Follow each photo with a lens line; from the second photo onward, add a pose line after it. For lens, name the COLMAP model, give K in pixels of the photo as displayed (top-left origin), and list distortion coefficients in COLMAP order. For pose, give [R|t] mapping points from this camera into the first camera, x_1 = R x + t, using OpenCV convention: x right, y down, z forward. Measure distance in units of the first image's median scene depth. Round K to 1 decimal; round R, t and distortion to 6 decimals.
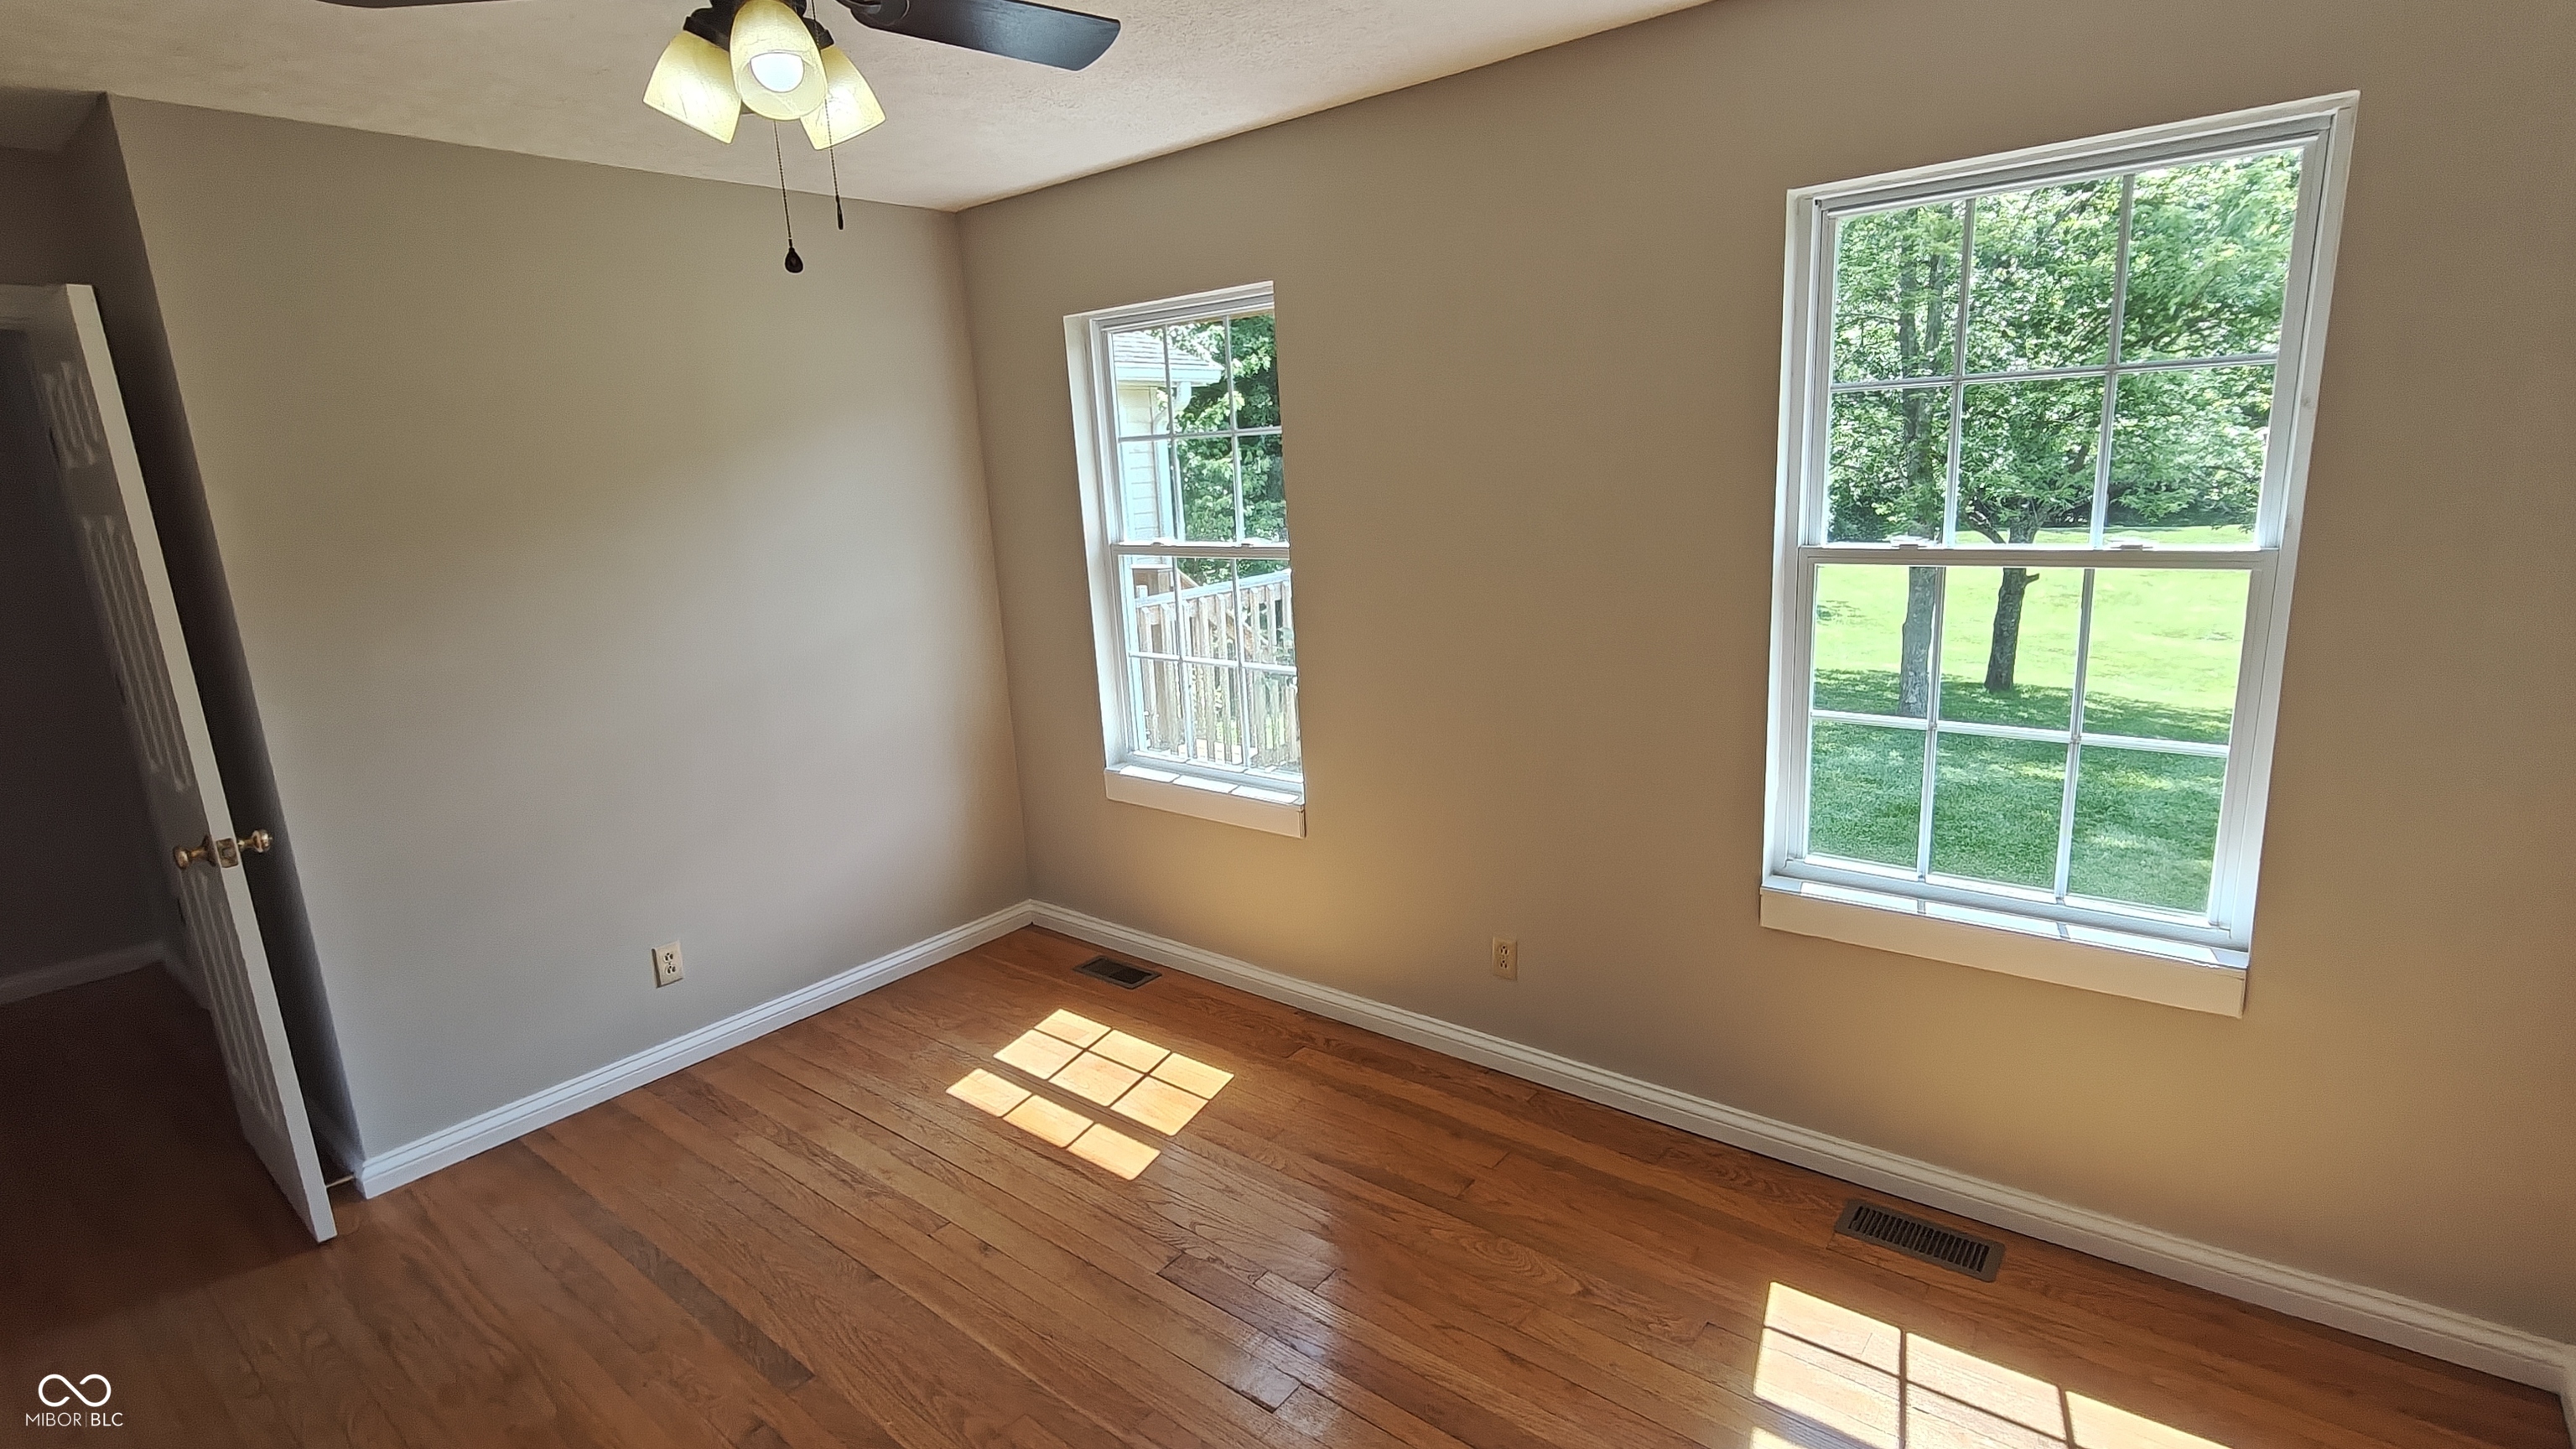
lens RADIAL K [[1215.1, 0, 1287.3], [0, 1215.1, 731.1], [0, 0, 1]] dist [0.000293, 0.002423]
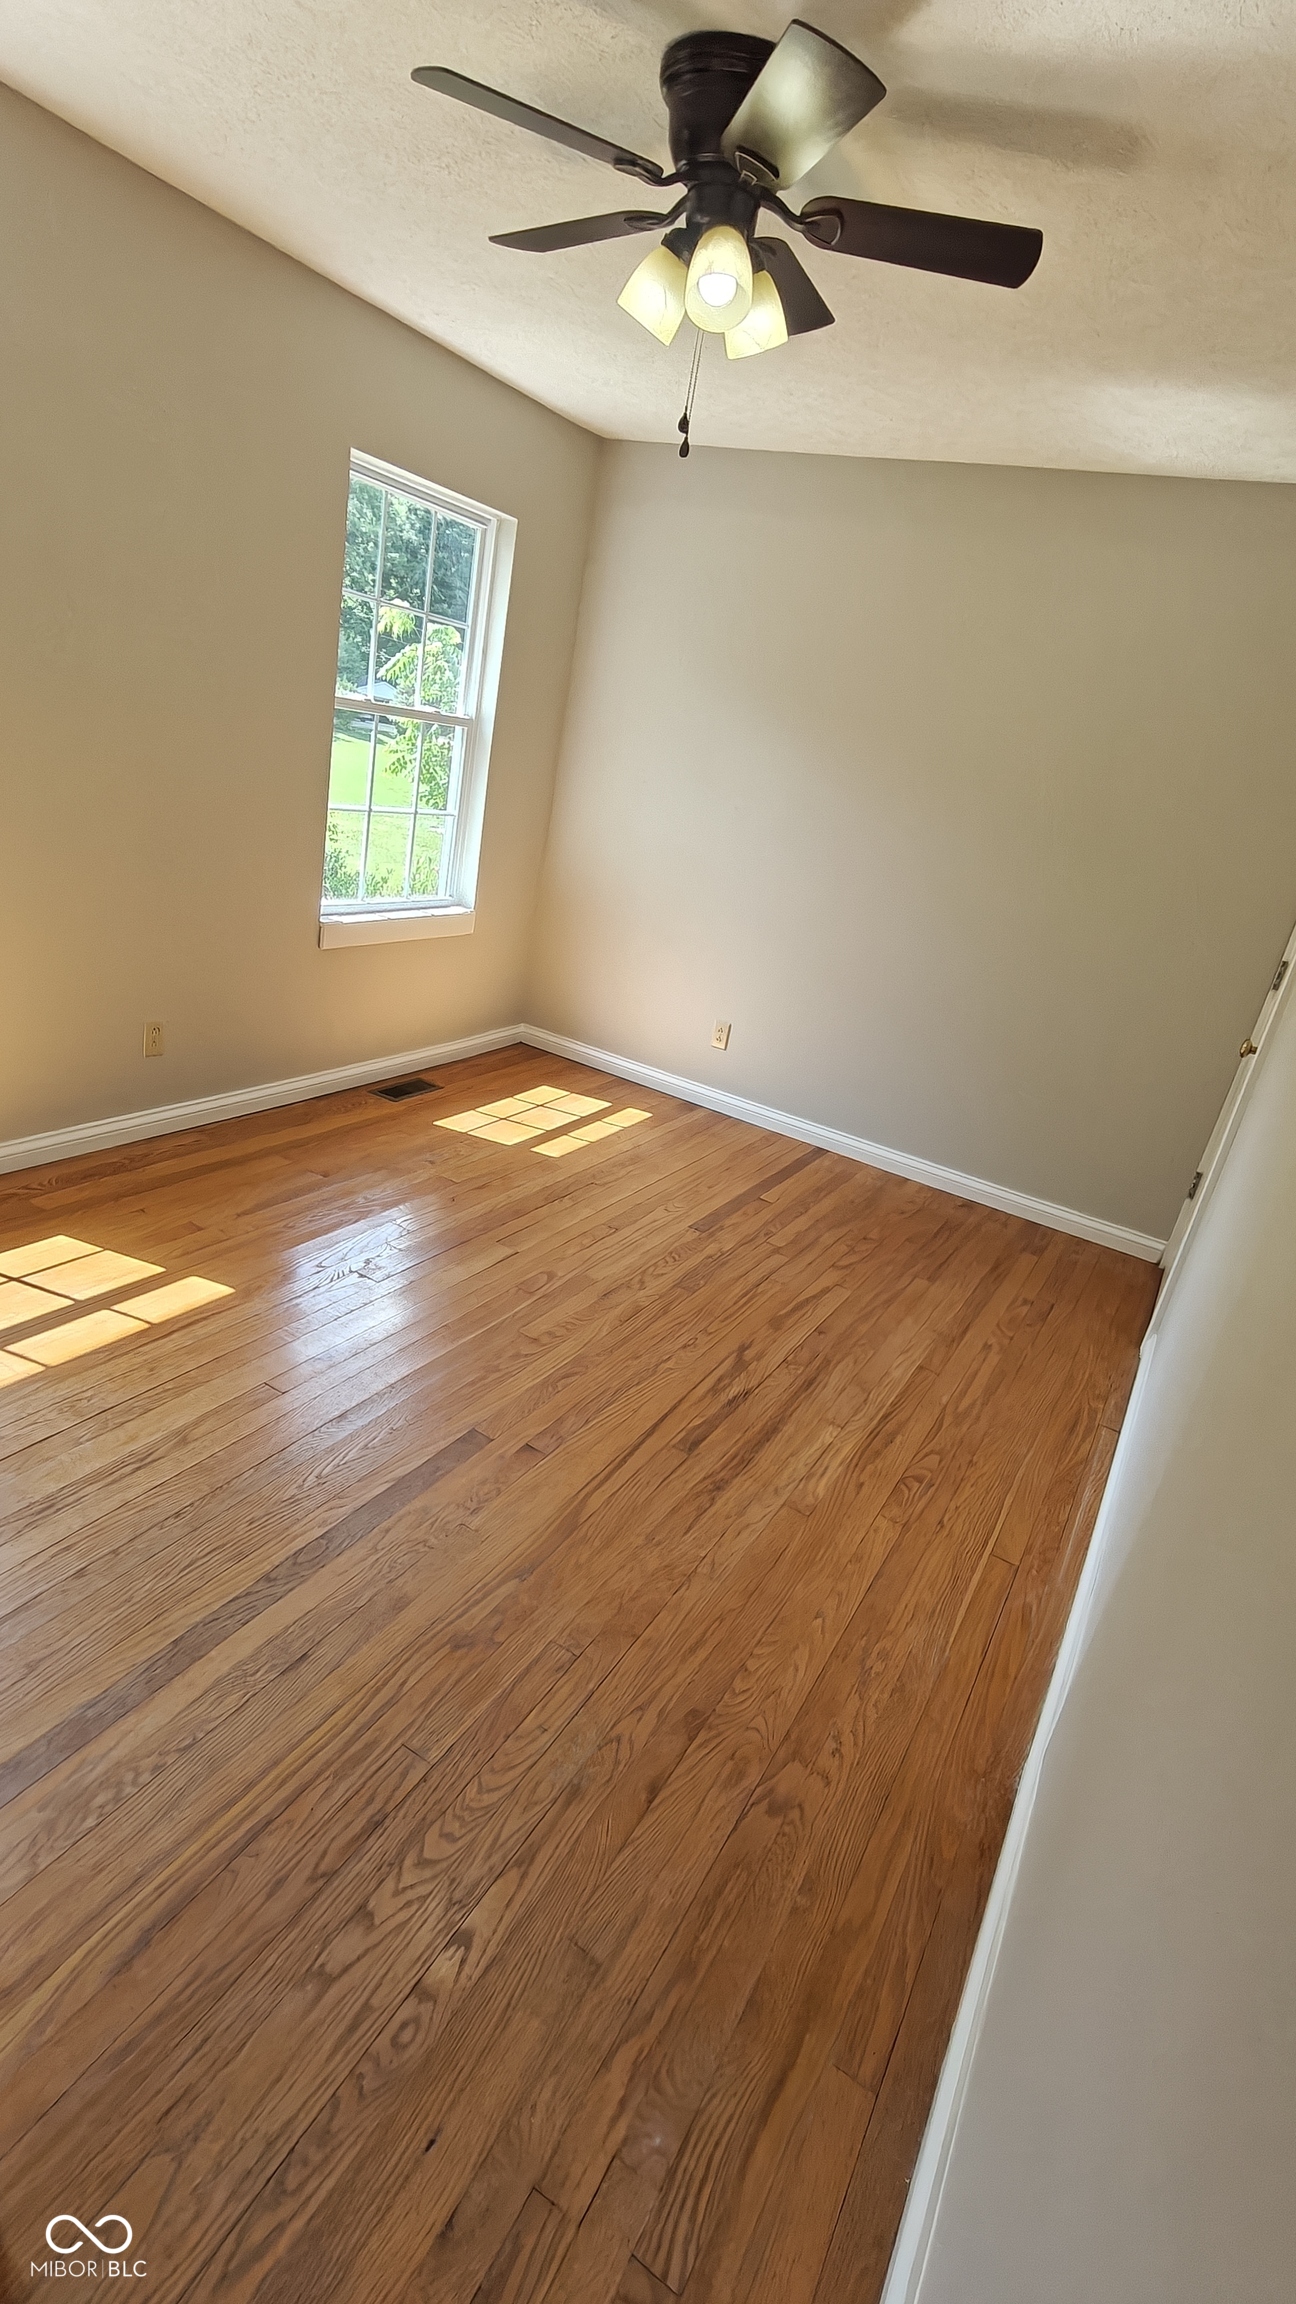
lens RADIAL K [[1086.8, 0, 650.4], [0, 1086.8, 1145.1], [0, 0, 1]] dist [0.000293, 0.002423]
pose [[-0.160259, -0.327542, 0.931146, -1.129313], [0.055235, 0.938885, 0.339770, -0.063270], [-0.985528, 0.105883, -0.132373, 0.817361]]
